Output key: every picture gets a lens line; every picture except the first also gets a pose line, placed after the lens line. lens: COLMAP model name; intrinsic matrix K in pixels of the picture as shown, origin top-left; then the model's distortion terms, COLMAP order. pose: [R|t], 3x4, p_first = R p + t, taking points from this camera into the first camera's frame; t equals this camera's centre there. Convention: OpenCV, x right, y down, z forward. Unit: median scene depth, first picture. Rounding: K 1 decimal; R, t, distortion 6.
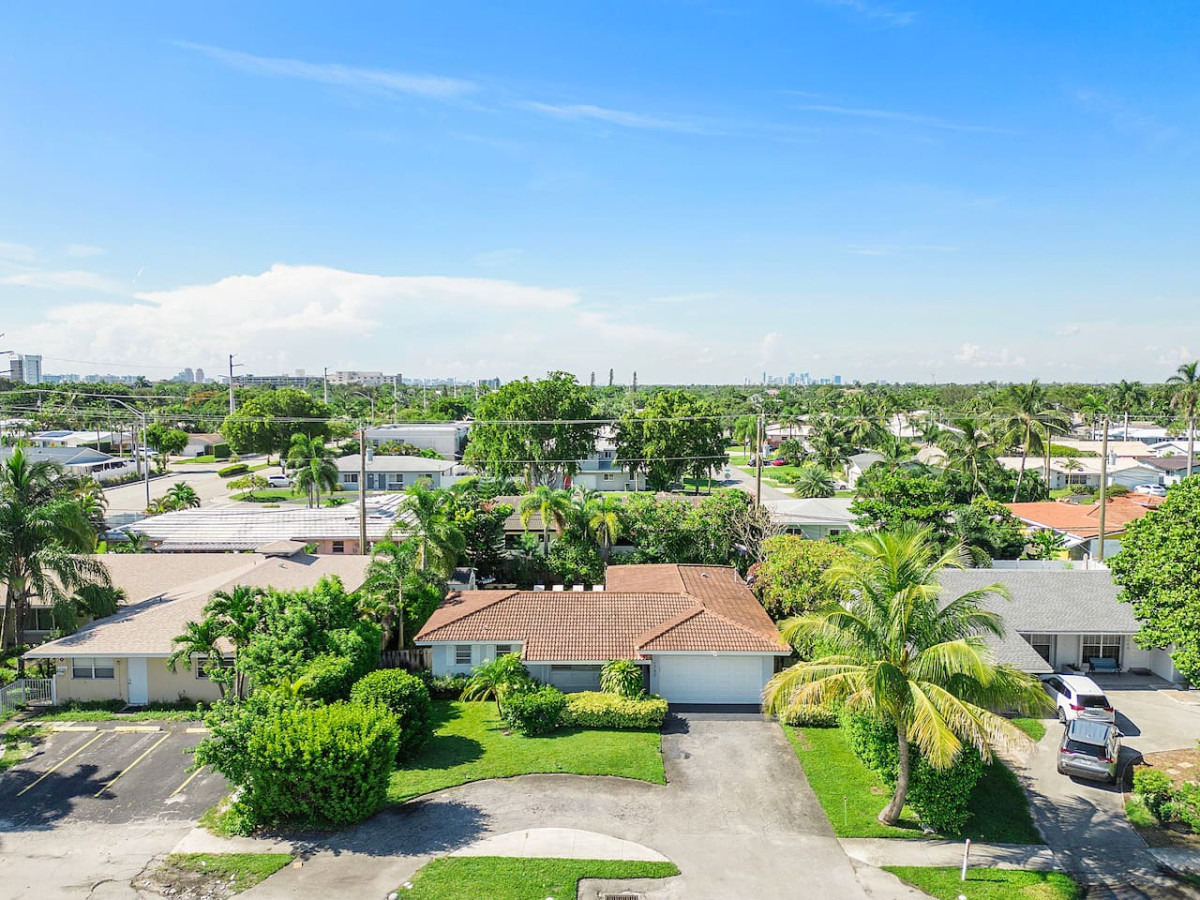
lens RADIAL K [[849.4, 0, 600.0], [0, 849.4, 450.0], [0, 0, 1]] dist [0.089479, -0.092405]
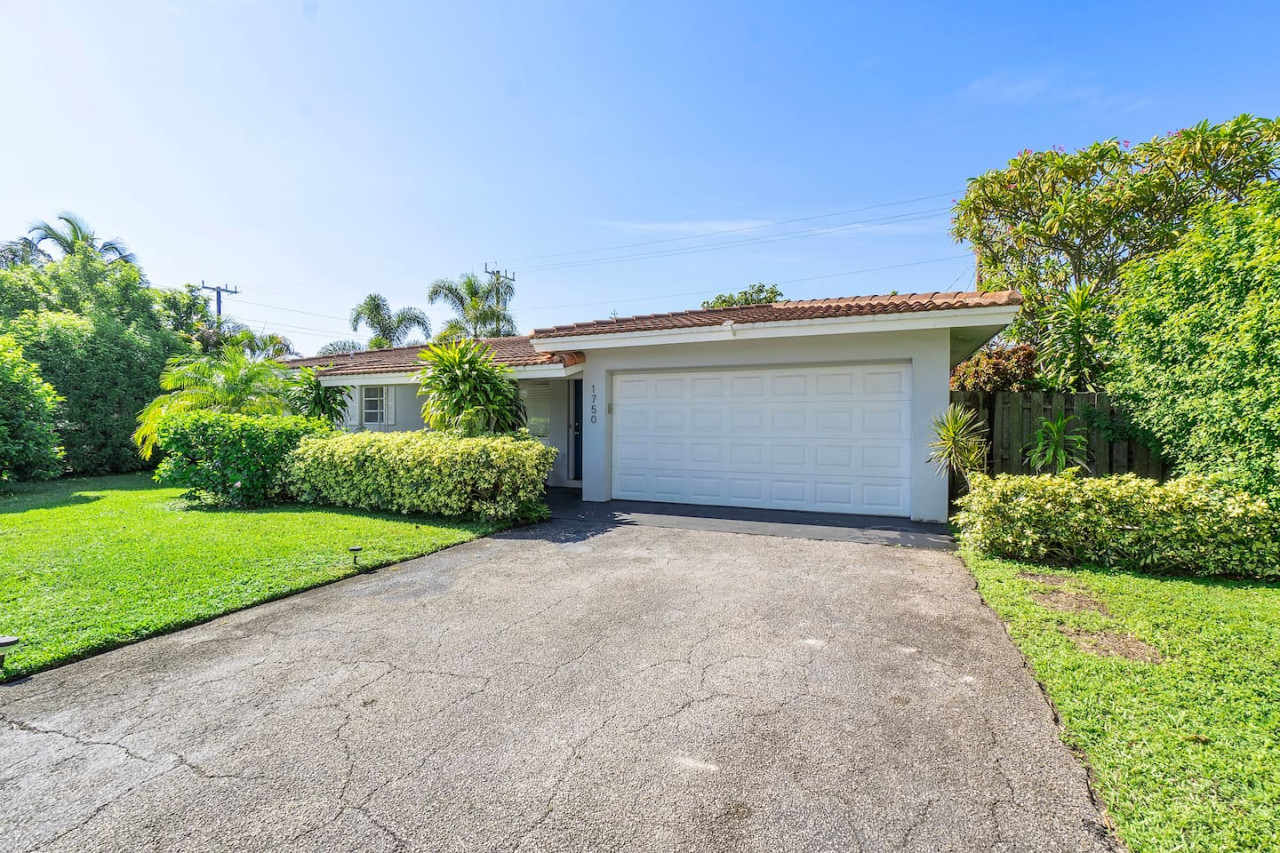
lens RADIAL K [[563.4, 0, 633.2], [0, 563.4, 430.9], [0, 0, 1]] dist [-0.000225, 0.000241]
pose [[0.916752, 0.006323, -0.399408, 0.196030], [-0.032957, 0.997663, -0.059852, 0.307654], [0.398096, 0.068033, 0.914818, 0.847809]]
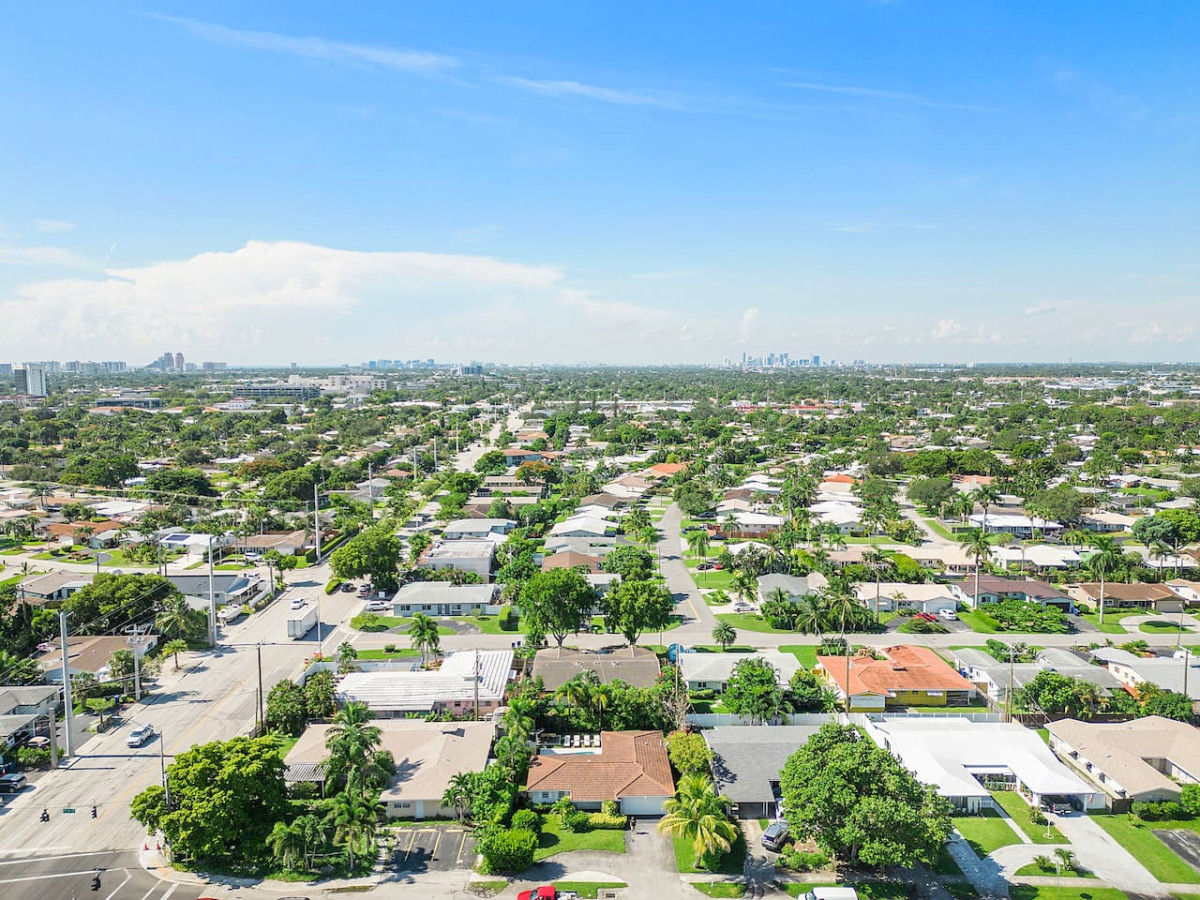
lens RADIAL K [[848.2, 0, 604.4], [0, 848.2, 450.3], [0, 0, 1]] dist [0.087002, -0.092681]
pose [[0.999627, -0.001433, 0.027263, -0.062565], [0.000742, 0.999678, 0.025351, -0.928328], [-0.027290, -0.025321, 0.999307, -1.658025]]
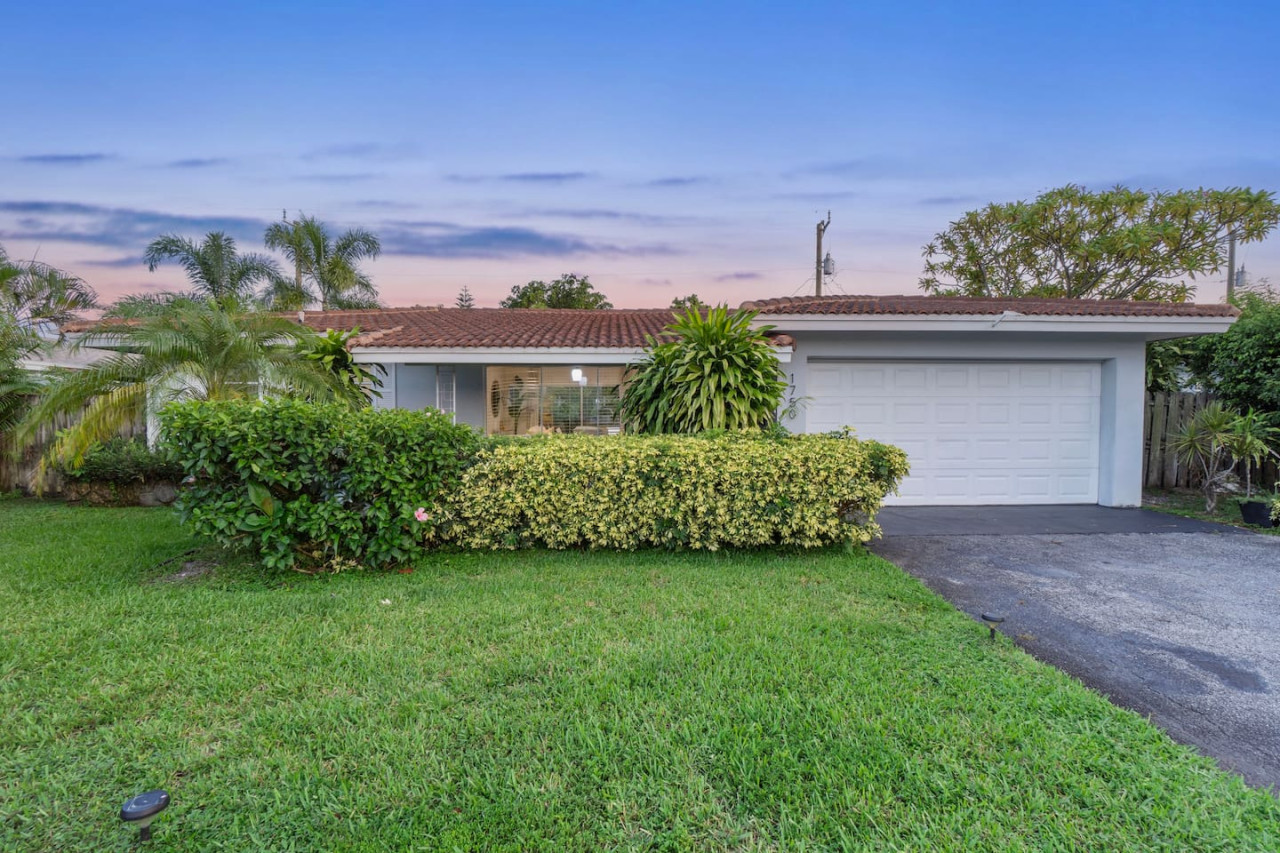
lens RADIAL K [[561.1, 0, 637.9], [0, 561.1, 431.3], [0, 0, 1]] dist [-0.002379, -0.000418]
pose [[0.999042, -0.002283, 0.043694, -0.002923], [0.004447, 0.998765, -0.049481, 0.304507], [-0.043527, 0.049628, 0.997819, 0.862689]]
